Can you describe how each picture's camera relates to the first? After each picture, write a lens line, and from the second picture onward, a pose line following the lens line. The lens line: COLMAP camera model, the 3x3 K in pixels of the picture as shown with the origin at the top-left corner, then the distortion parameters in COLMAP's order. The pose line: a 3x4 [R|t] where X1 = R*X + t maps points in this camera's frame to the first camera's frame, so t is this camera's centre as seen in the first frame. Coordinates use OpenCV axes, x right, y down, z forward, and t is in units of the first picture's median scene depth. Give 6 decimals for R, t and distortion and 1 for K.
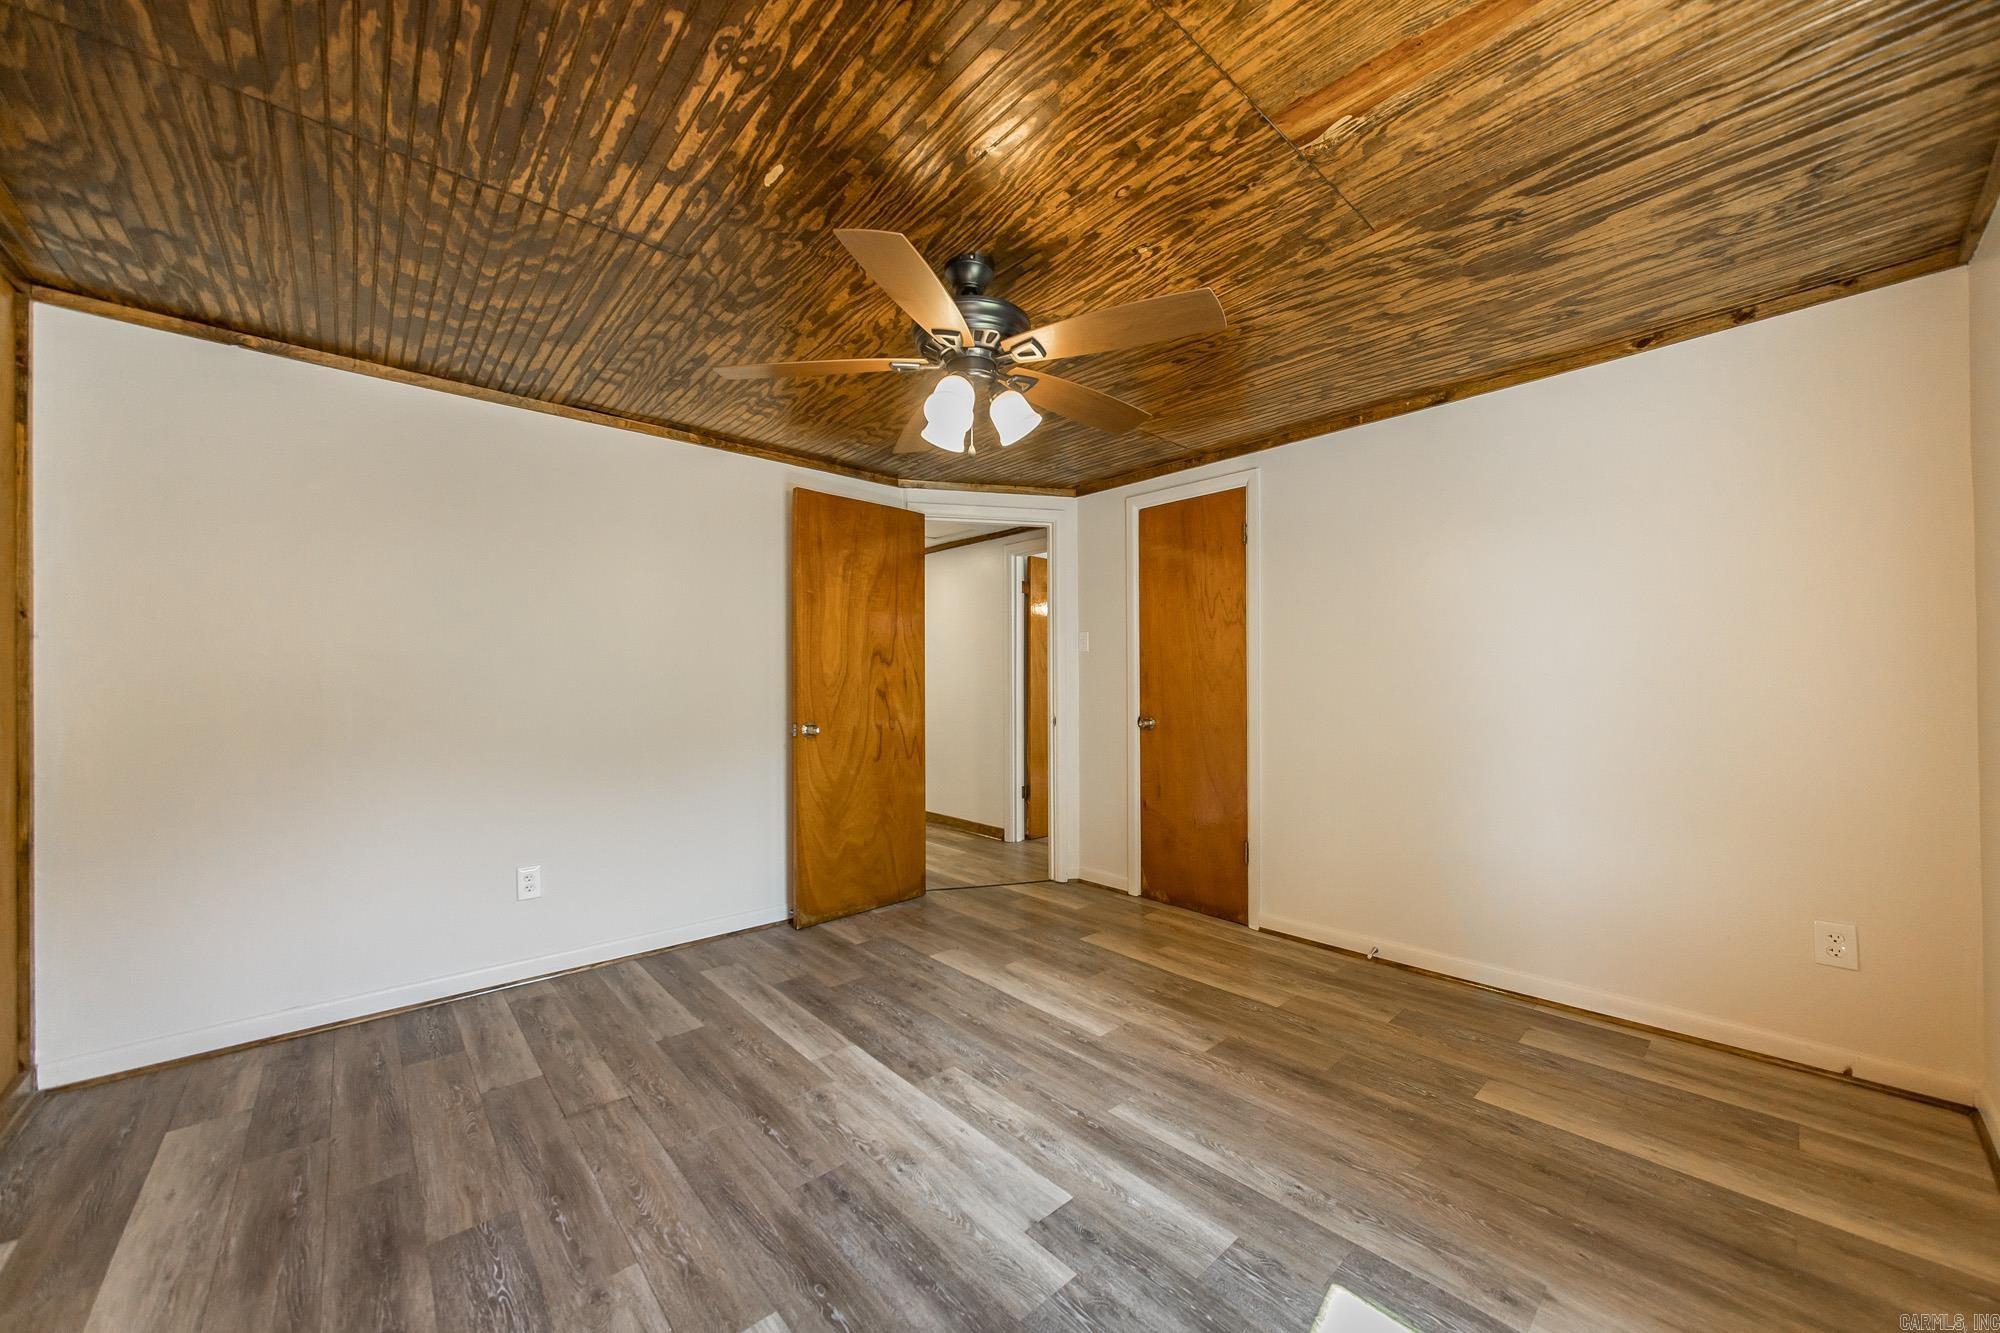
lens RADIAL K [[725.8, 0, 995.5], [0, 725.8, 665.5], [0, 0, 1]] dist [-0.001267, 0.000150]
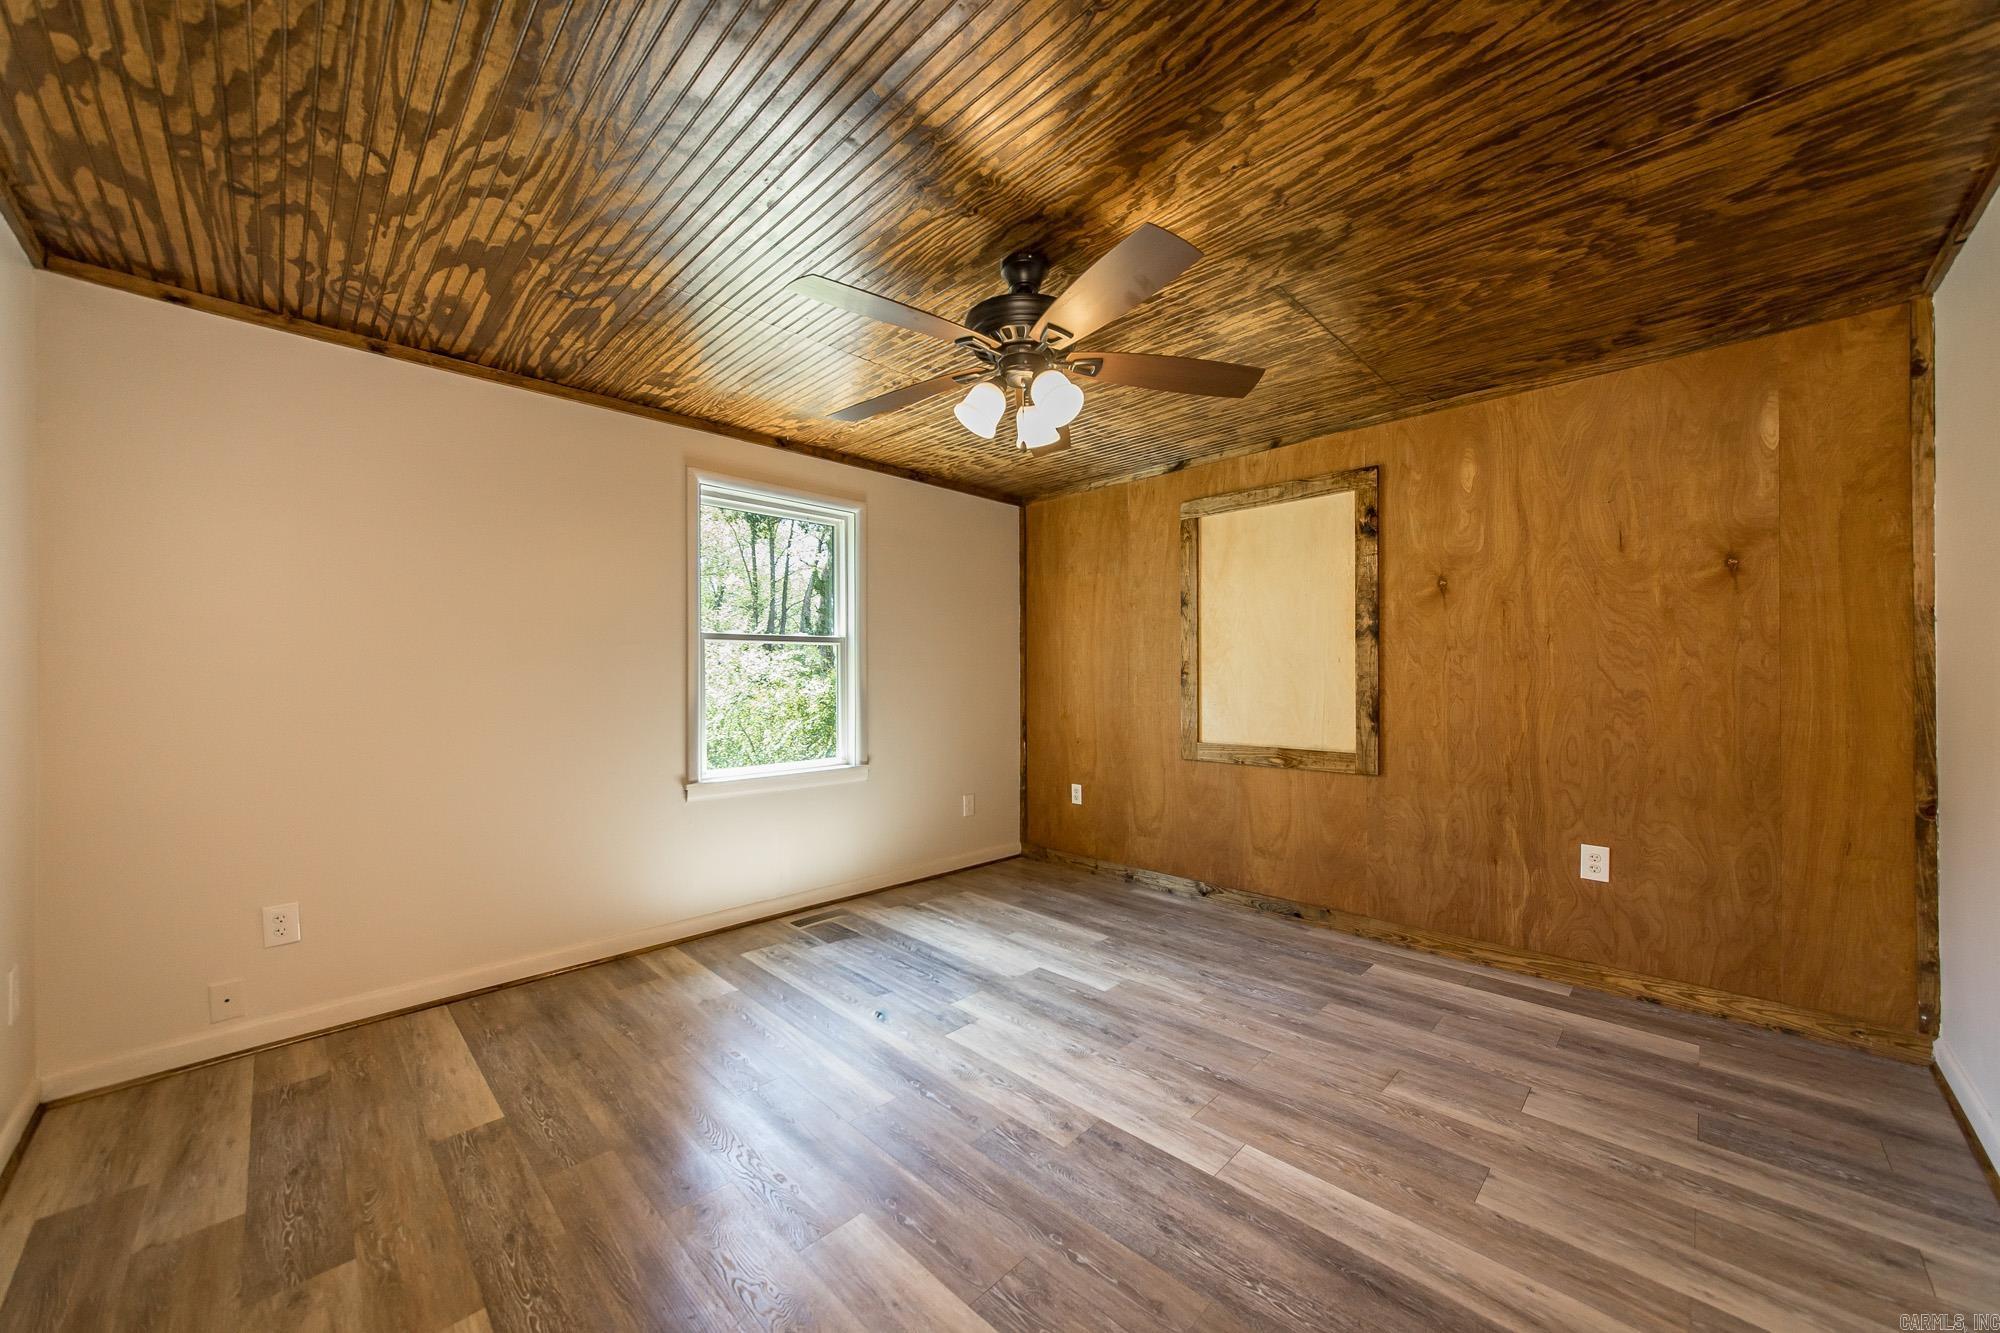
lens RADIAL K [[725.8, 0, 995.5], [0, 725.8, 665.5], [0, 0, 1]] dist [-0.001267, 0.000150]
pose [[-0.998444, 0.008291, -0.055141, 0.065075], [0.010663, 0.999024, -0.042866, 0.053564], [0.054732, -0.043388, -0.997558, 1.973832]]
